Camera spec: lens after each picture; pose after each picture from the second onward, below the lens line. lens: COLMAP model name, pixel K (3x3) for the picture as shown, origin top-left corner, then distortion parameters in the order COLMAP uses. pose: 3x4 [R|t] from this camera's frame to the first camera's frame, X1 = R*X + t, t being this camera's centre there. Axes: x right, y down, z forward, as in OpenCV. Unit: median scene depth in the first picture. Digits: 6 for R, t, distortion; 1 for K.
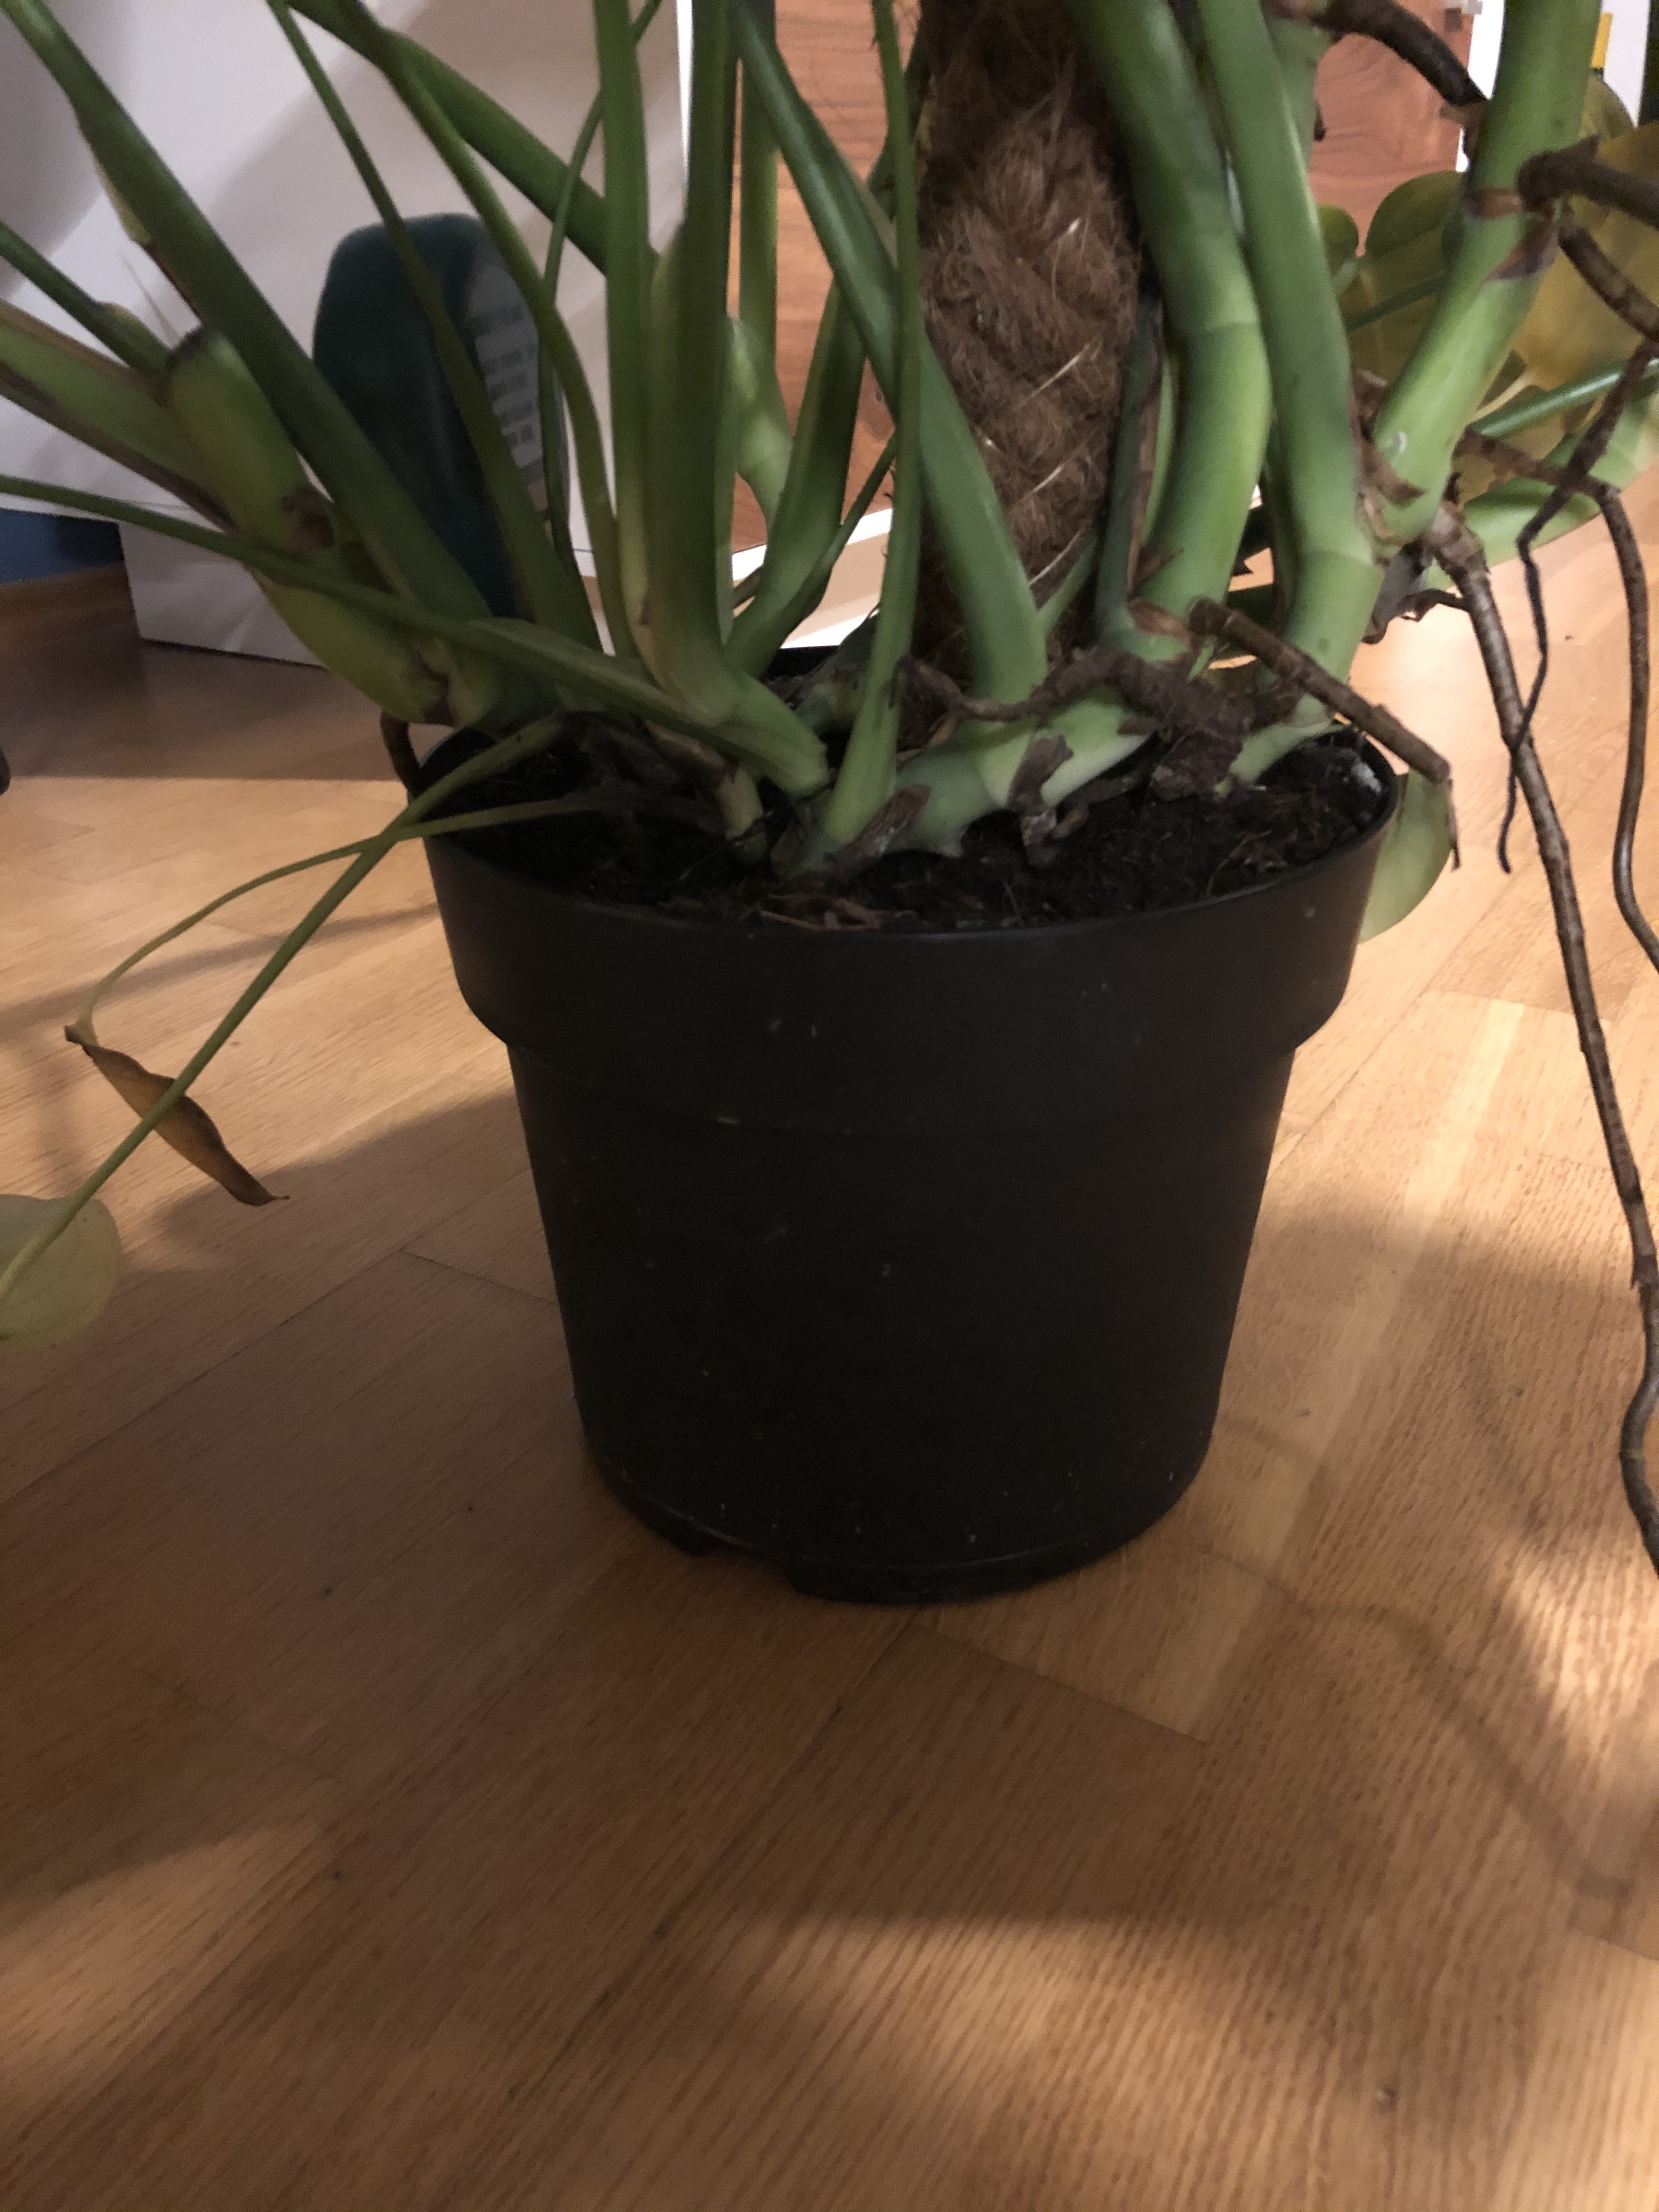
lens RADIAL K [[1842.5, 0, 829.5], [0, 1842.5, 1106.0], [0, 0, 1]] dist [0.010160, 0.007049]
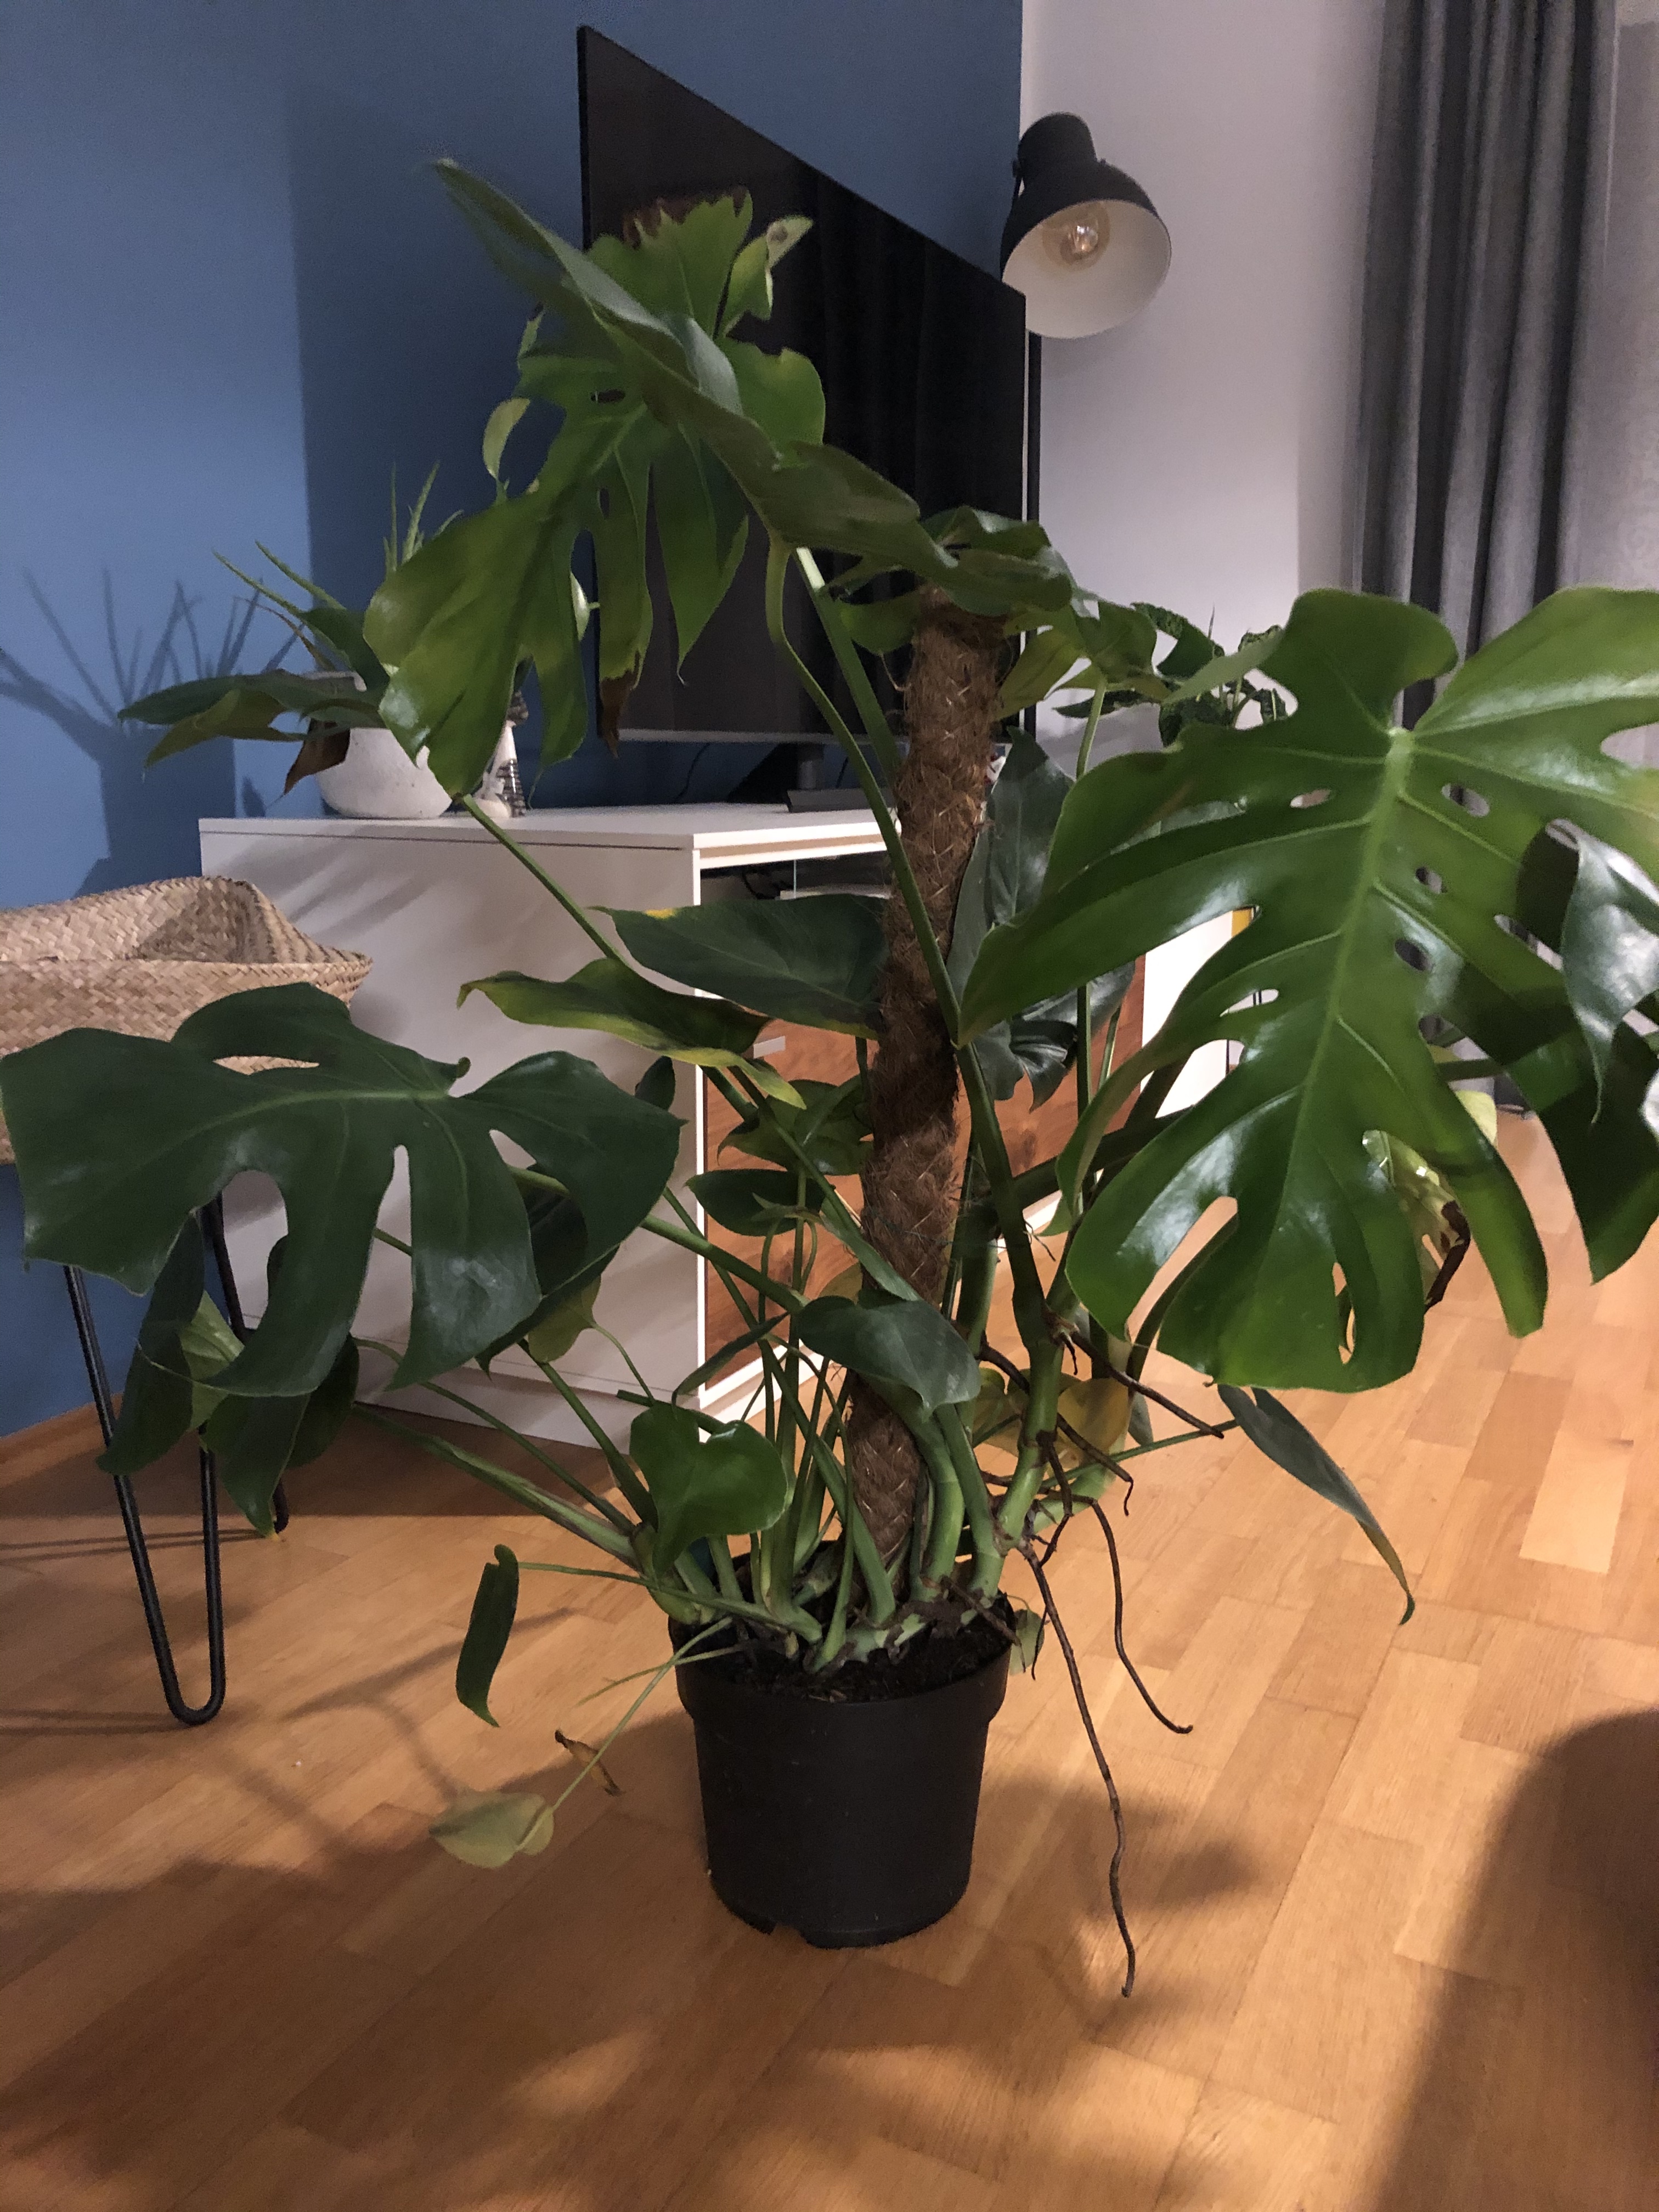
lens RADIAL K [[1842.5, 0, 829.5], [0, 1842.5, 1106.0], [0, 0, 1]] dist [0.010160, 0.007049]
pose [[0.996332, 0.000511, 0.085572, -0.242076], [0.022829, 0.962153, -0.271552, -0.191368], [-0.082472, 0.272510, 0.958612, -2.067809]]
